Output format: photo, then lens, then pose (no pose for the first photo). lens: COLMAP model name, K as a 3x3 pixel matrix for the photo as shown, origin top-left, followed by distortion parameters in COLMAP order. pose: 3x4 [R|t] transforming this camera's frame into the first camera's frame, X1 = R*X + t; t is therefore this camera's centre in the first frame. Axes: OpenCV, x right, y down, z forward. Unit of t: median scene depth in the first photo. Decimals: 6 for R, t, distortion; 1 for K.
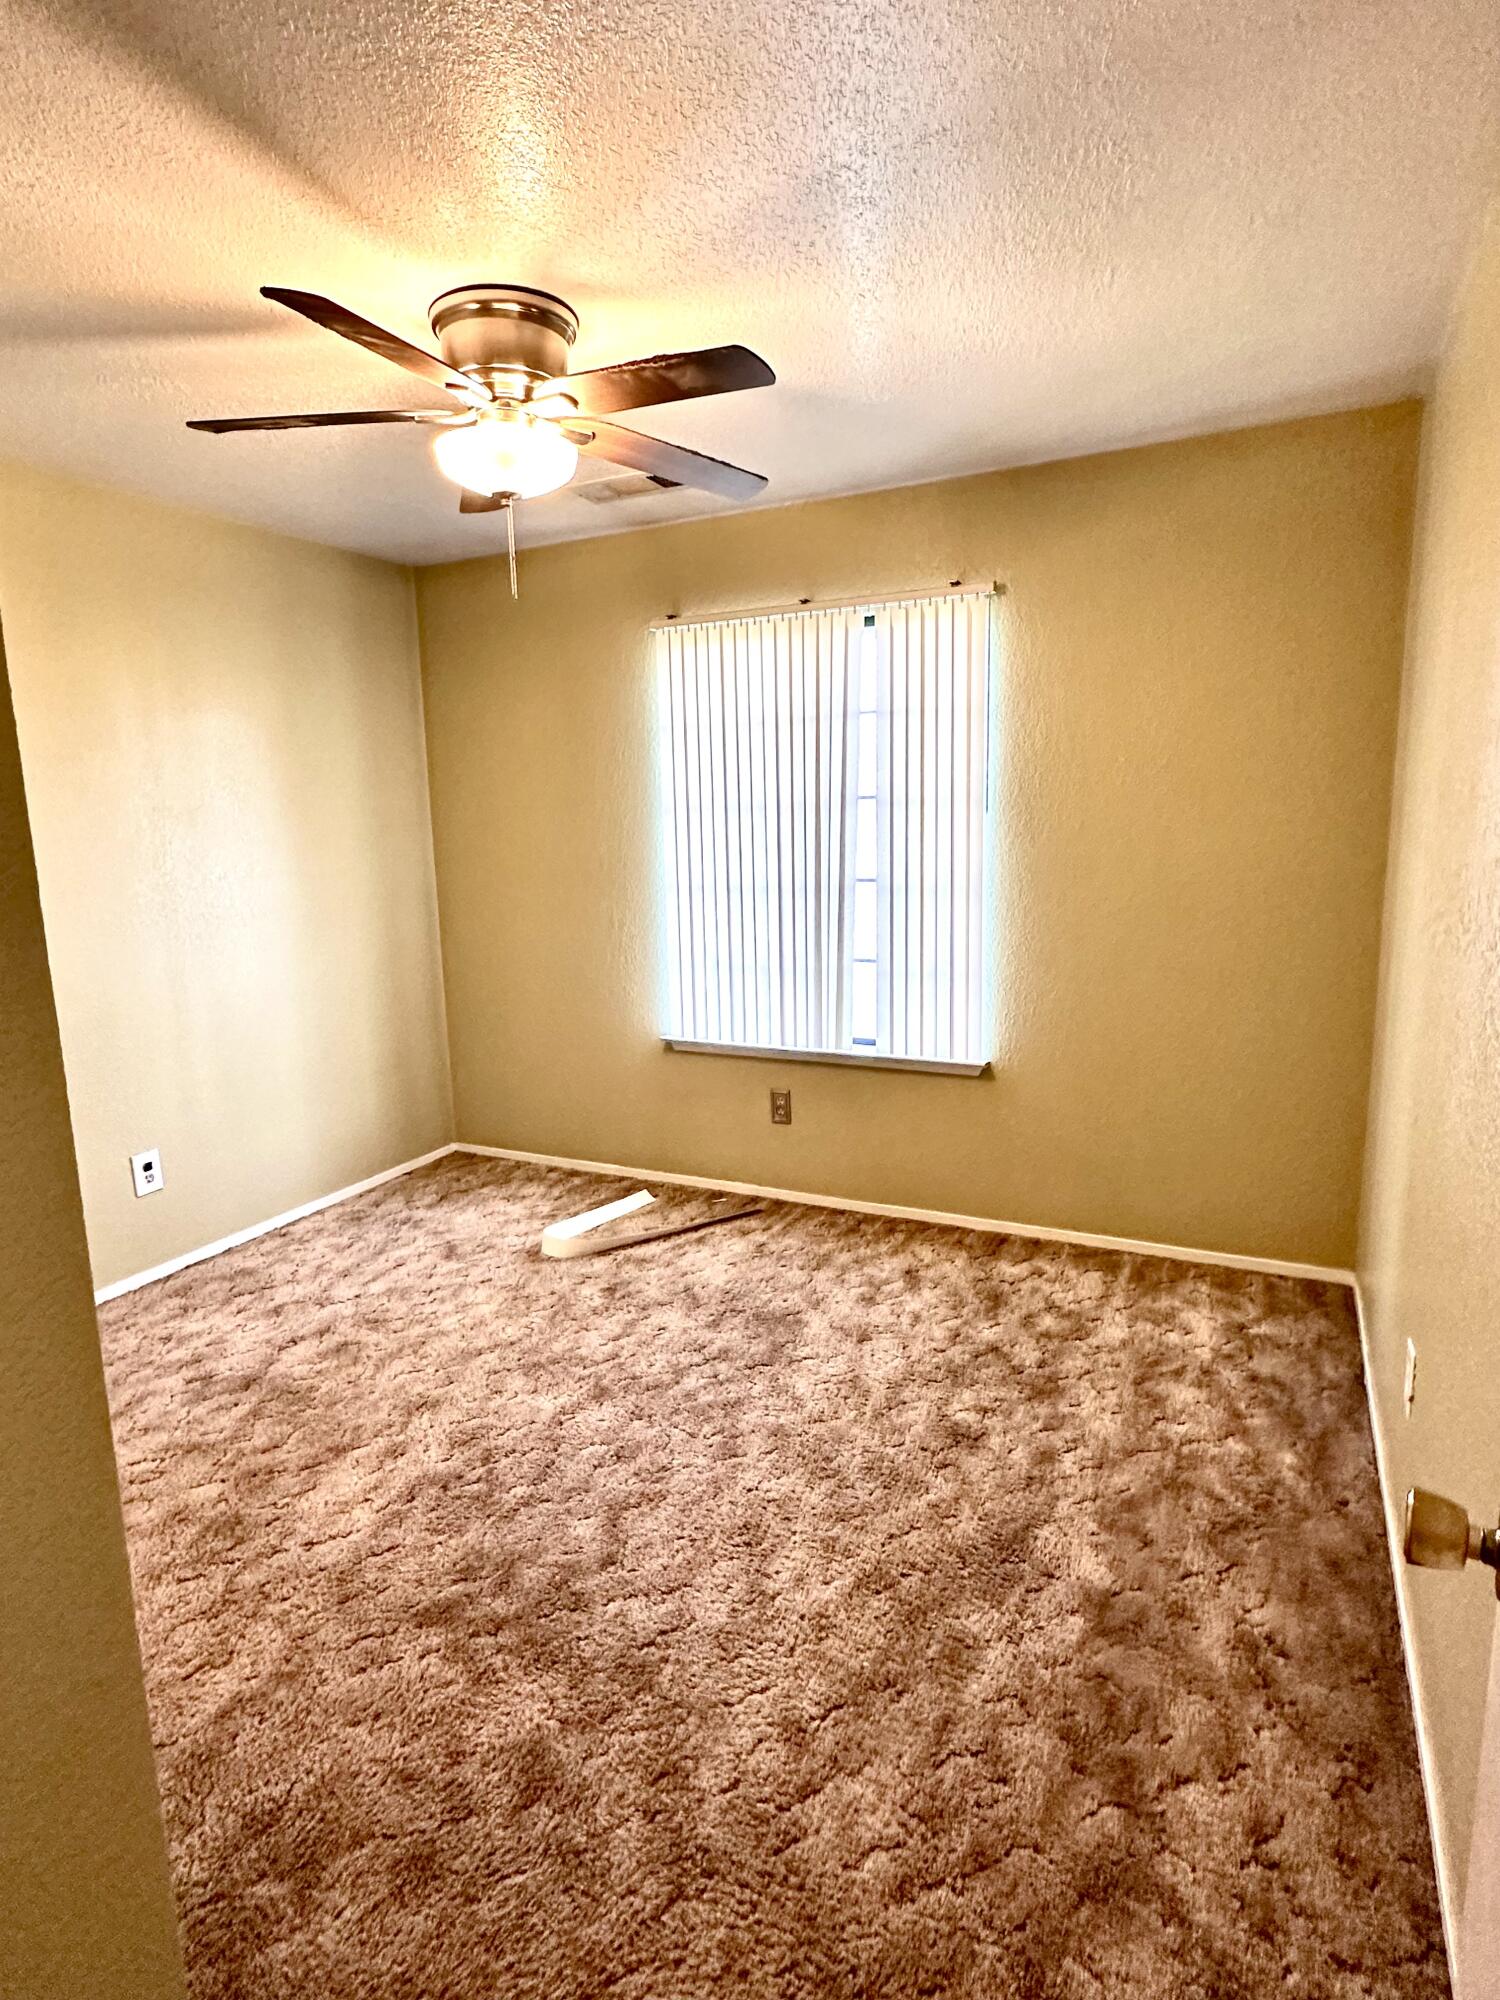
lens RADIAL K [[1069.4, 0, 745.5], [0, 1069.4, 999.4], [0, 0, 1]] dist [-0.004758, 0.001785]
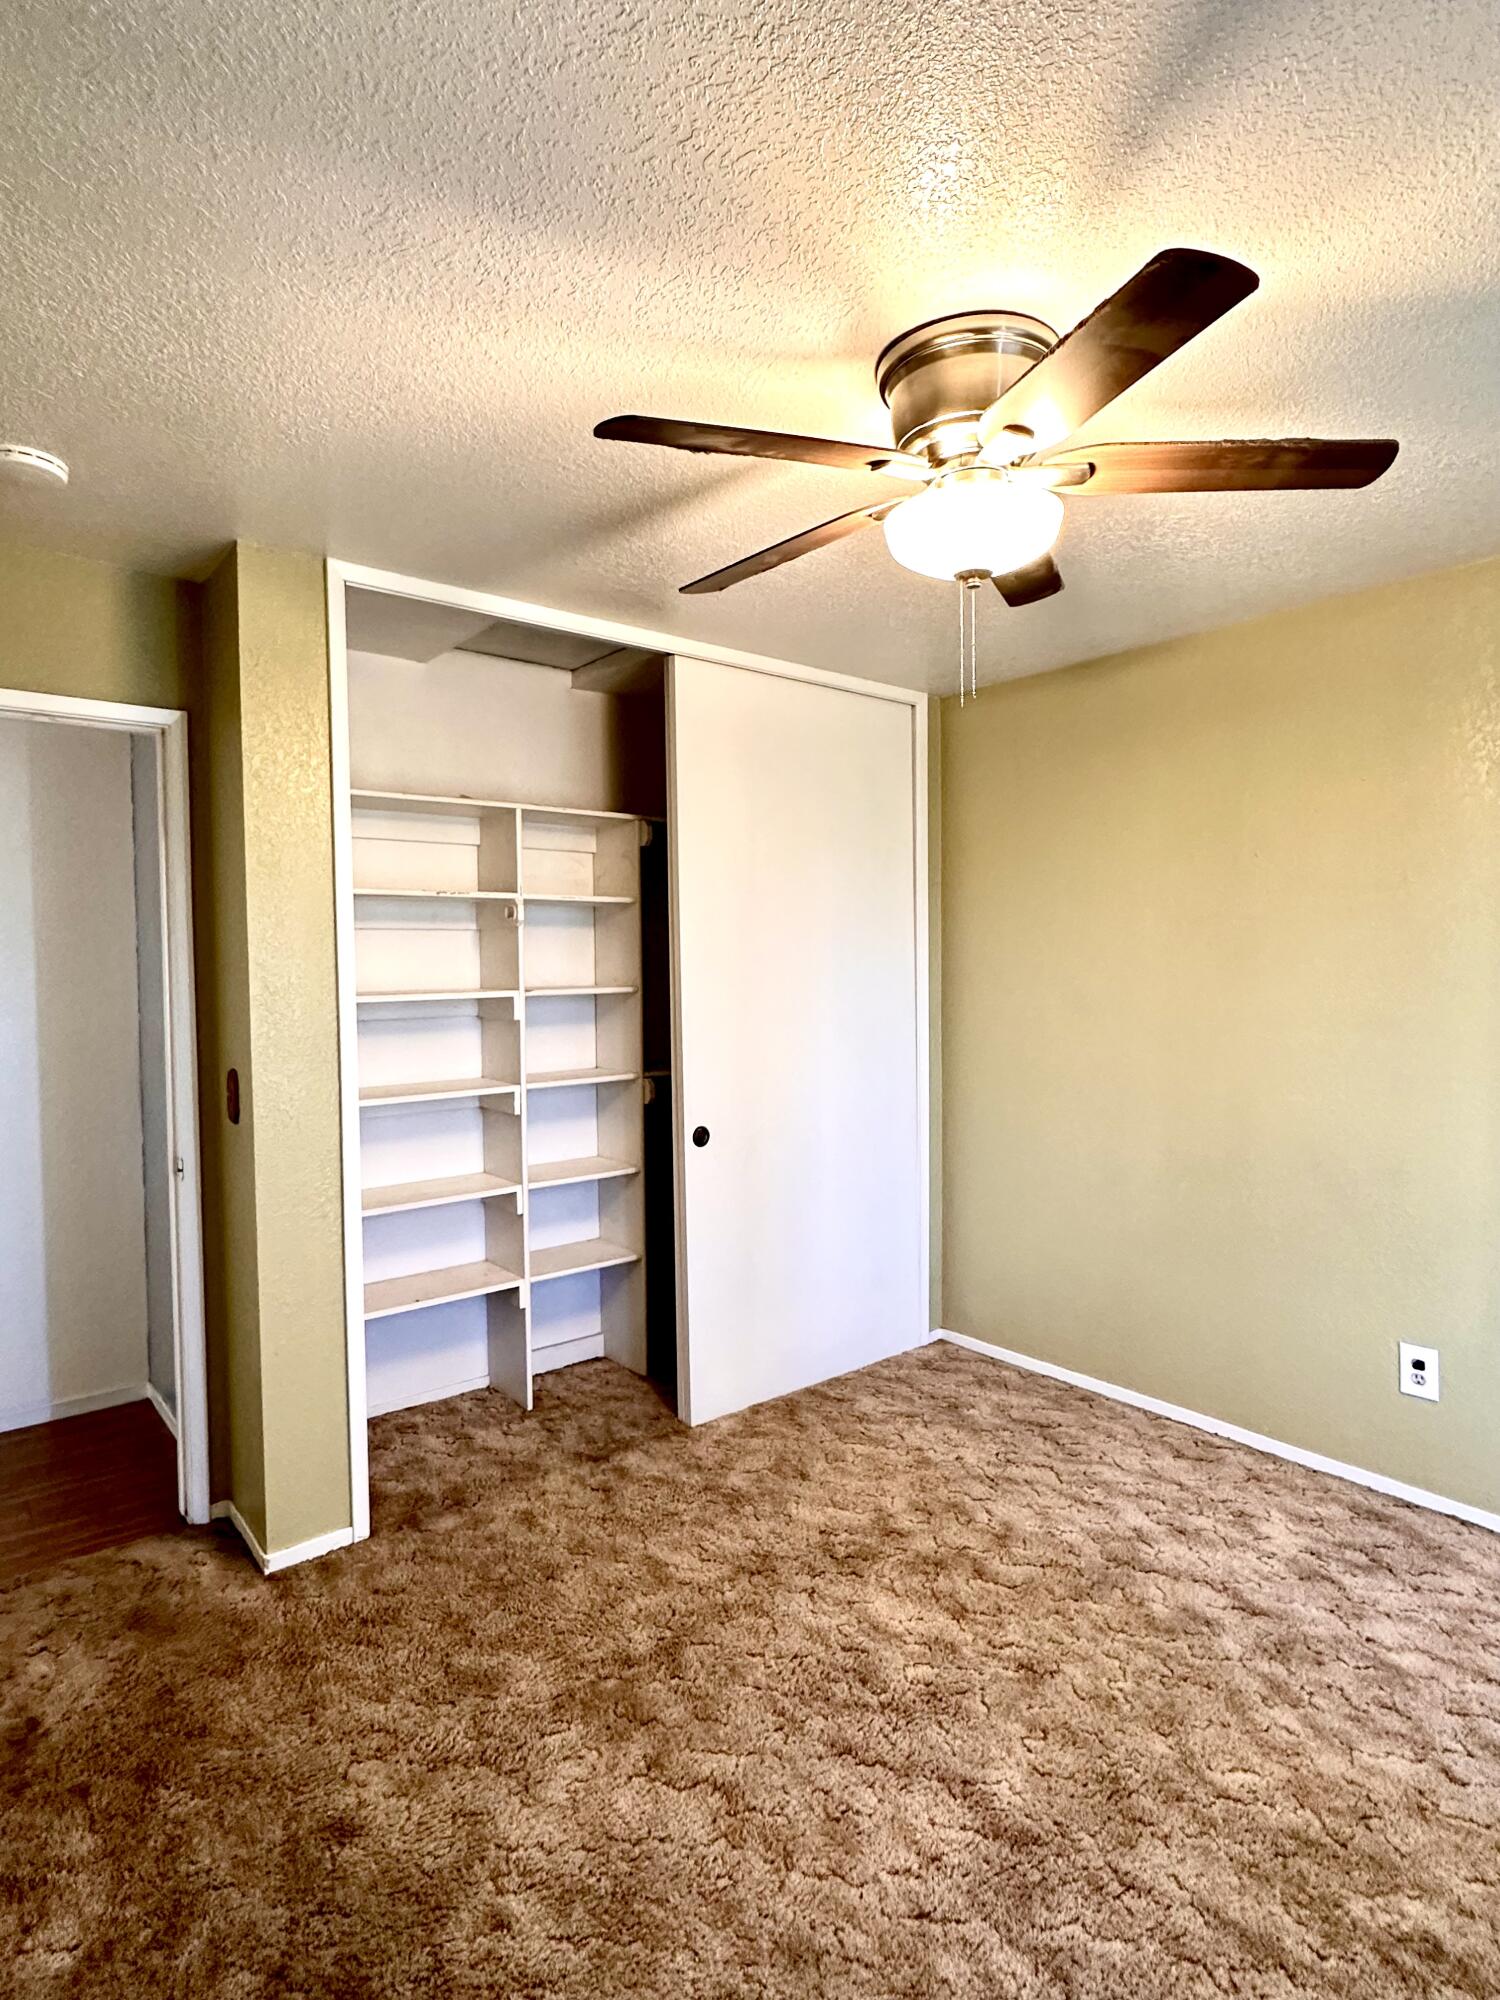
lens RADIAL K [[1069.4, 0, 745.5], [0, 1069.4, 999.4], [0, 0, 1]] dist [-0.004758, 0.001785]
pose [[-0.412447, 0.066482, -0.908552, 0.517139], [-0.133307, 0.982193, 0.132387, -0.214747], [0.901175, 0.175719, -0.396240, 1.064276]]
